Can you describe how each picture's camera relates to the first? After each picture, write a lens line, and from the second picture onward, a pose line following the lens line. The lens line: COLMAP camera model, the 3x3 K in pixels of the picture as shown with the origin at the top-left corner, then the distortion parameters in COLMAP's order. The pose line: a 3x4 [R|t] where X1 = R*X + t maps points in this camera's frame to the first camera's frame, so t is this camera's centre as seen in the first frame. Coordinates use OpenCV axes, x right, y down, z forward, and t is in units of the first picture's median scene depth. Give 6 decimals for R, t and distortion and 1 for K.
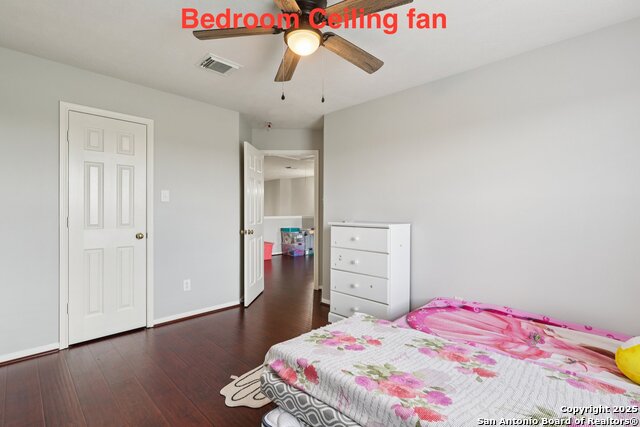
lens RADIAL K [[298.7, 0, 319.1], [0, 298.7, 210.1], [0, 0, 1]] dist [0.001582, 0.000429]
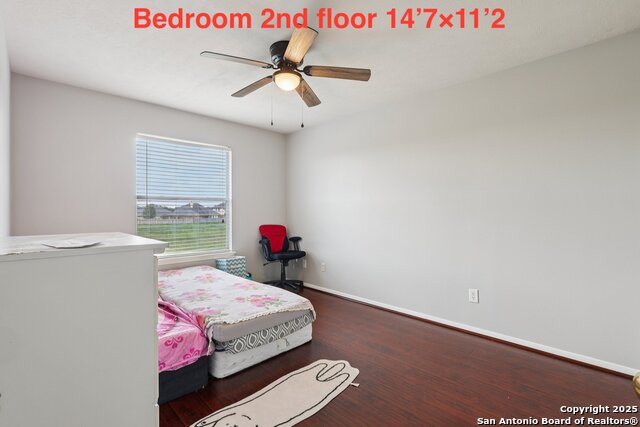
lens RADIAL K [[298.7, 0, 319.1], [0, 298.7, 210.1], [0, 0, 1]] dist [0.001582, 0.000429]
pose [[-0.999515, -0.000785, 0.031139, -0.244099], [-0.000601, 0.999982, 0.005920, -0.000390], [-0.031143, 0.005899, -0.999498, 2.400389]]
